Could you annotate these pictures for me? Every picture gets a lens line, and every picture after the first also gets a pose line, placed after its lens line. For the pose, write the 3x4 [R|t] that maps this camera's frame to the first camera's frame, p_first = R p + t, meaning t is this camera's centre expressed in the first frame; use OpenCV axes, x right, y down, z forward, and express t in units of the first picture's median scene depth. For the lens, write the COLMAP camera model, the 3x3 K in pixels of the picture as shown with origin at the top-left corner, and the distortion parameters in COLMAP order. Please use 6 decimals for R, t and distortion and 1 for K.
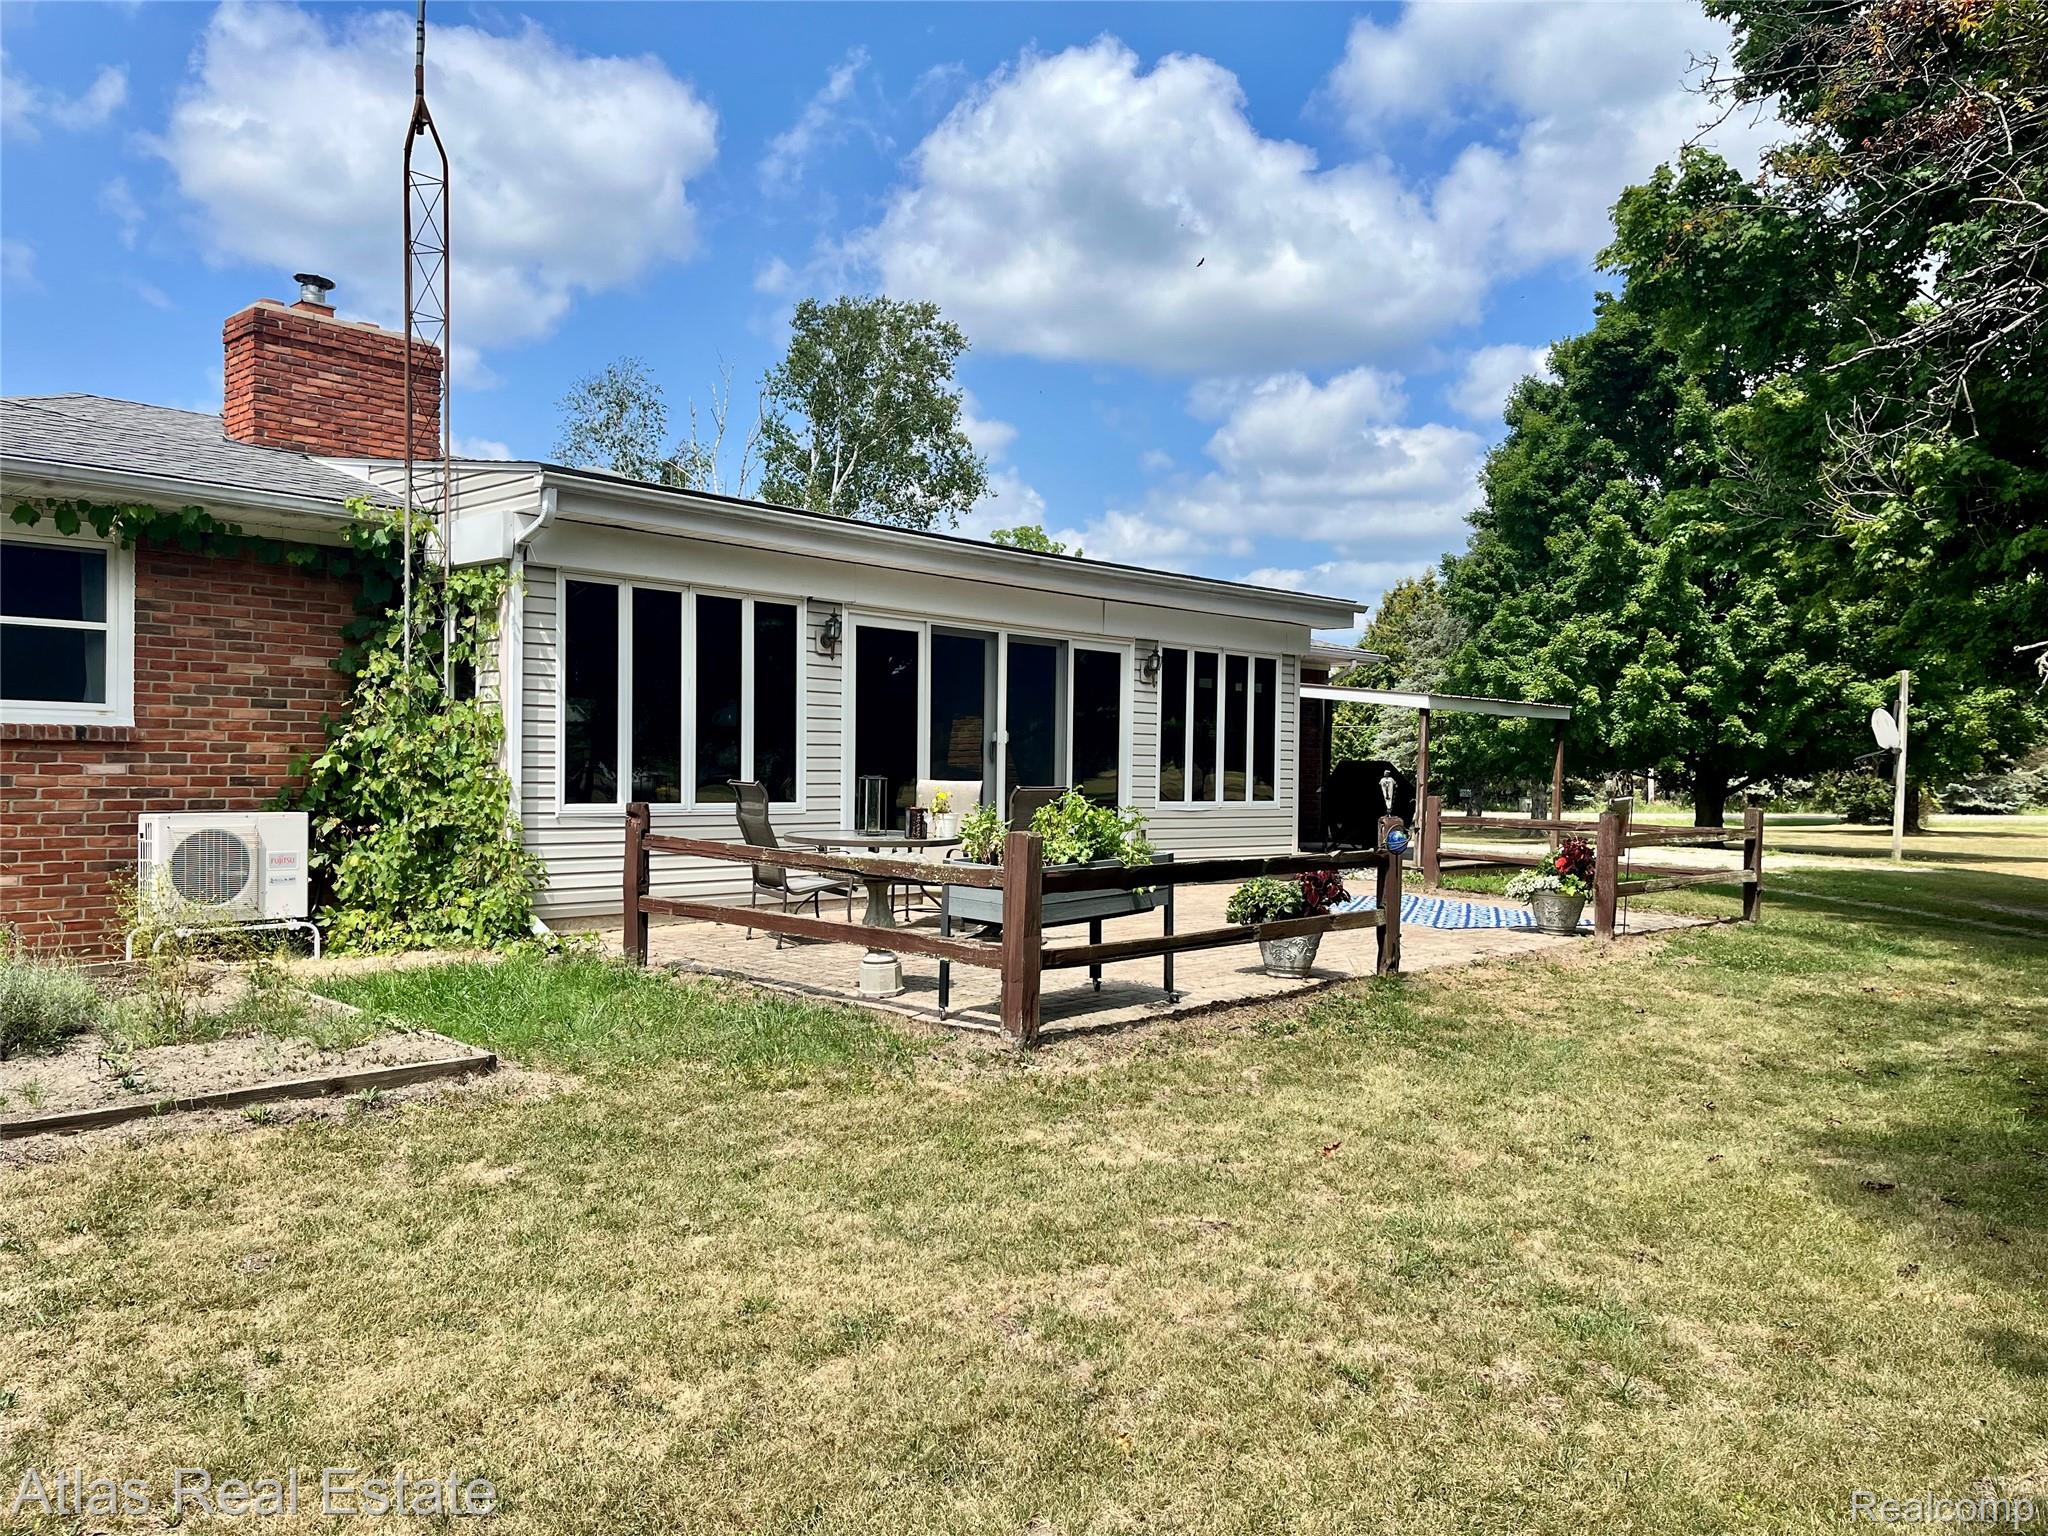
lens RADIAL K [[1523.9, 0, 1025.0], [0, 1523.9, 817.9], [0, 0, 1]] dist [0.072810, -0.136643]
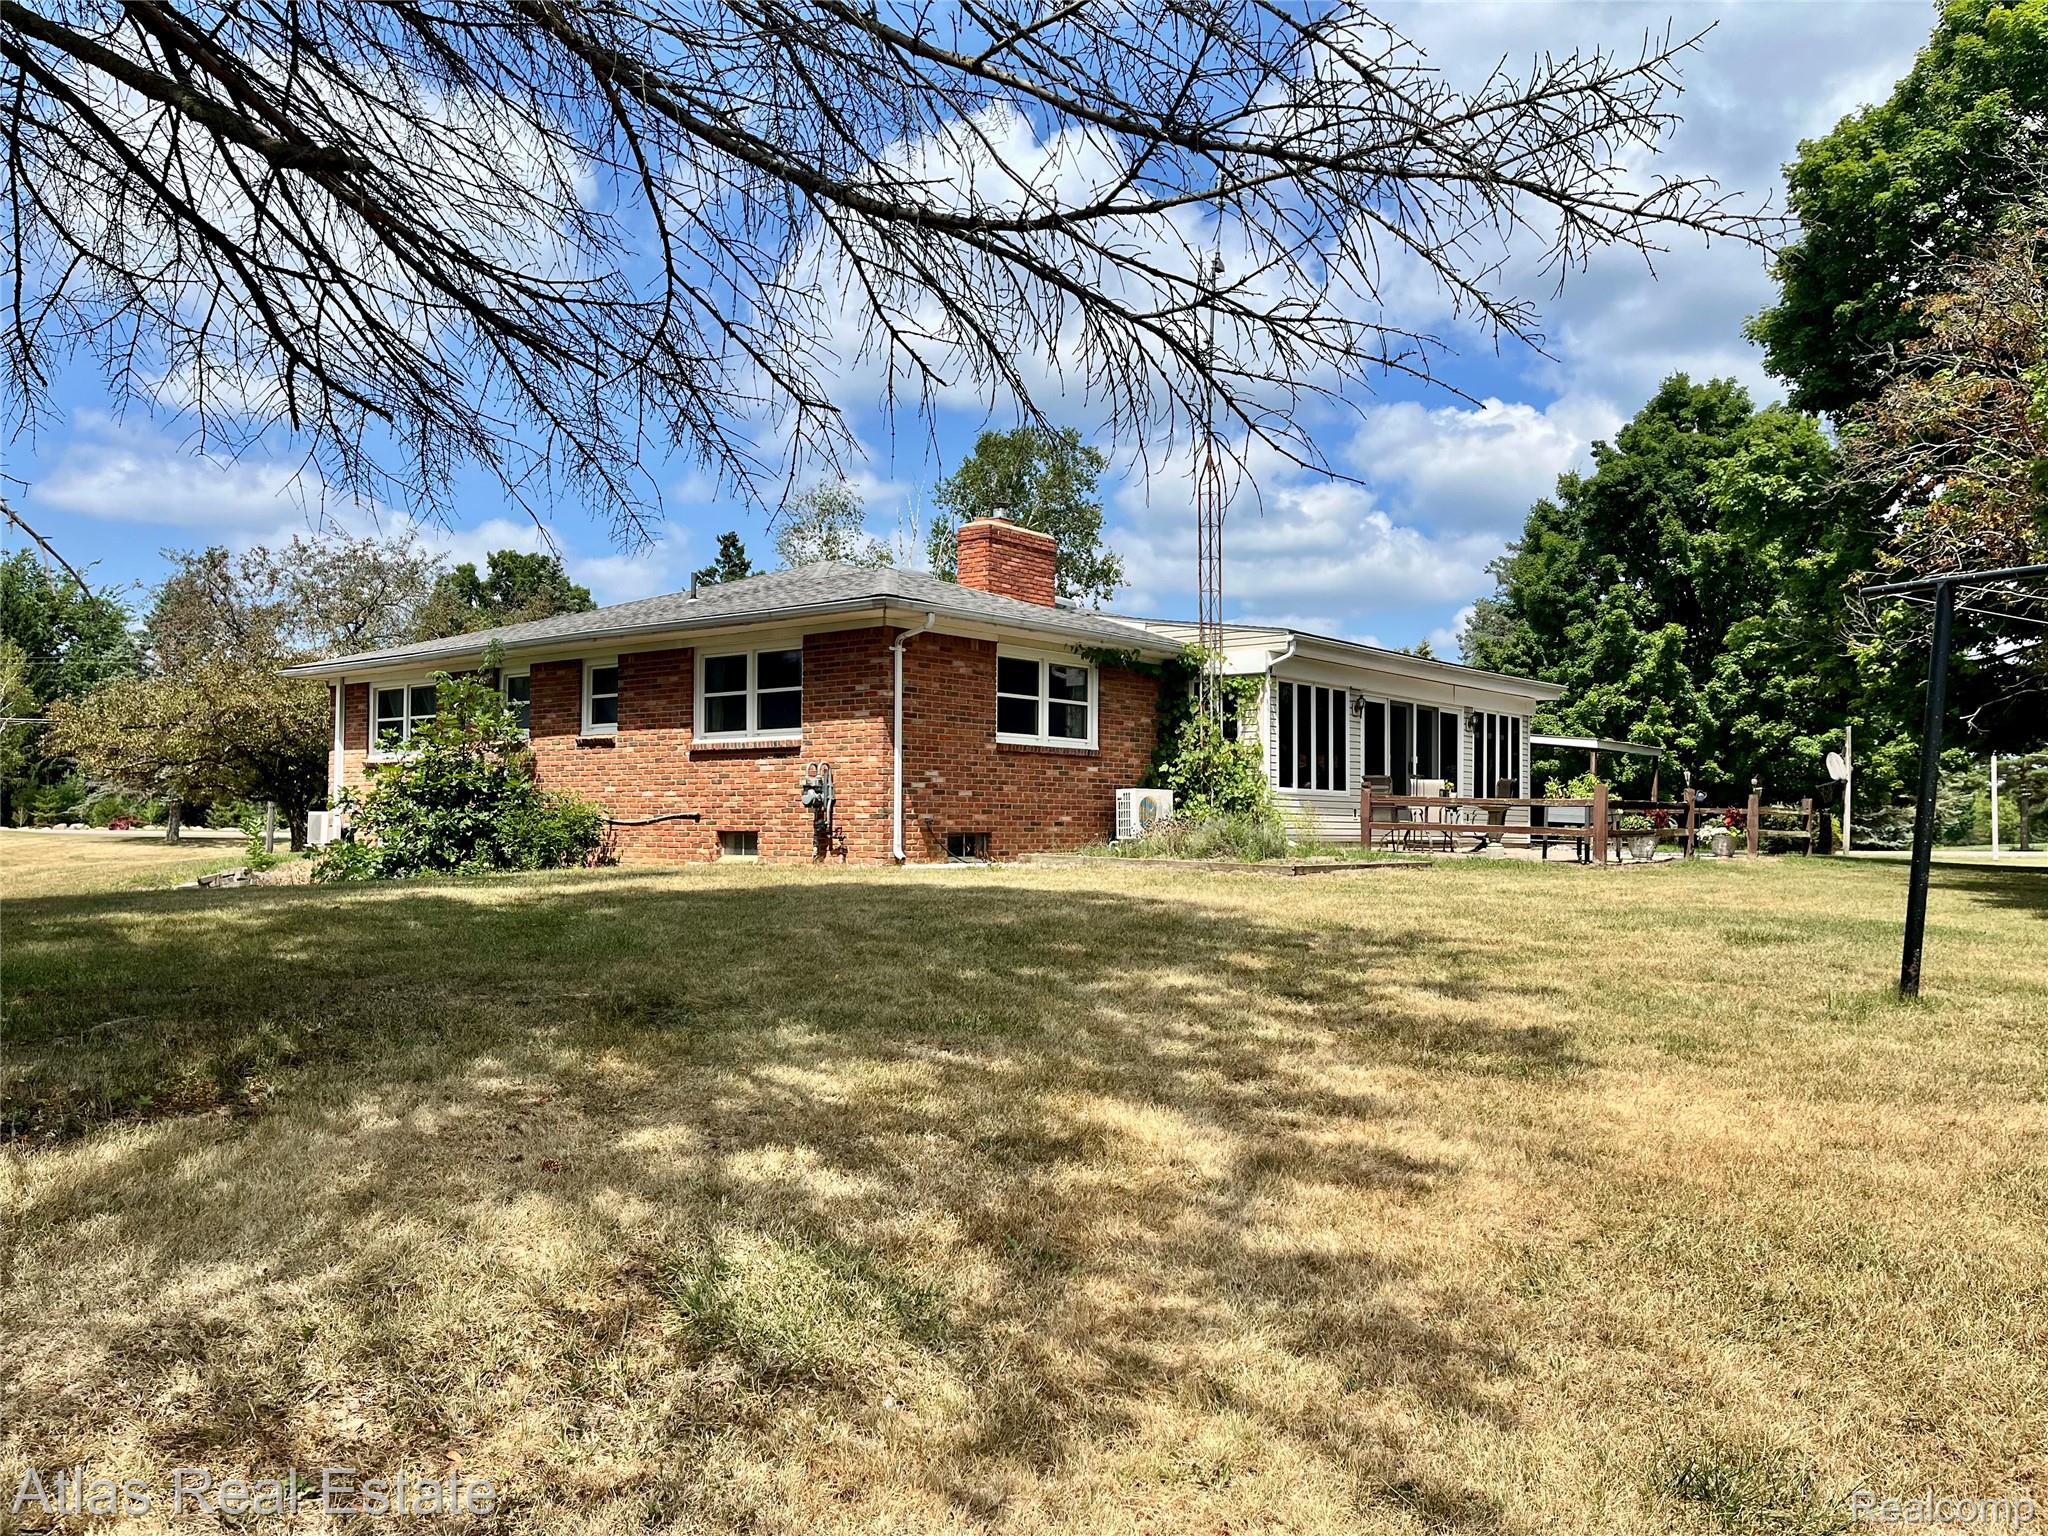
lens RADIAL K [[1523.9, 0, 1025.0], [0, 1523.9, 817.9], [0, 0, 1]] dist [0.072810, -0.136643]
pose [[0.998197, -0.000638, 0.060019, -0.221303], [0.002808, 0.999345, -0.036082, 0.030703], [-0.059956, 0.036185, 0.997545, -0.305811]]
